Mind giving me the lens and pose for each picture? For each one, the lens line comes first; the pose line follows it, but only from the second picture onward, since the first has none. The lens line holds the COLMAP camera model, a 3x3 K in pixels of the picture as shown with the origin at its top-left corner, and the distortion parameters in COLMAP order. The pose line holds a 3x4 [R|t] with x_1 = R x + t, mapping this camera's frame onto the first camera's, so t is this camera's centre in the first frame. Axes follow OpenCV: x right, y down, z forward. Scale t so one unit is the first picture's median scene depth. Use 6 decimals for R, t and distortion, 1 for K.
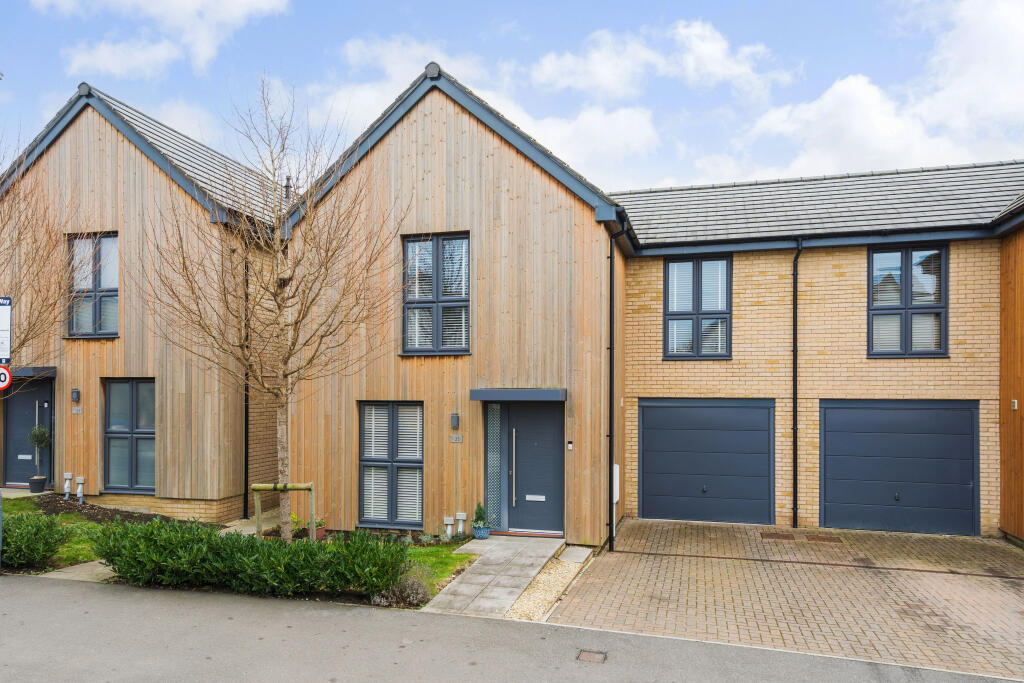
lens RADIAL K [[747.8, 0, 480.1], [0, 747.8, 369.8], [0, 0, 1]] dist [0.006936, 0.030042]
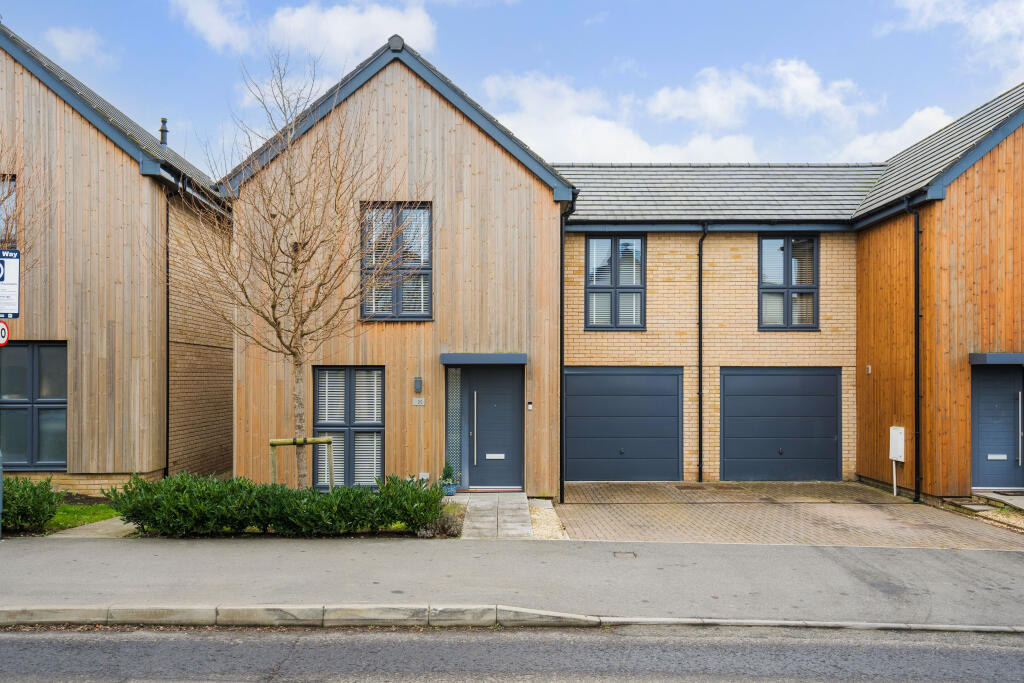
lens RADIAL K [[913.0, 0, 514.0], [0, 913.0, 342.1], [0, 0, 1]] dist [0.016807, 0.039747]
pose [[0.954947, 0.010976, 0.296574, -0.267180], [-0.007693, 0.999896, -0.012235, 0.022858], [-0.296677, 0.009402, 0.954932, -0.232246]]
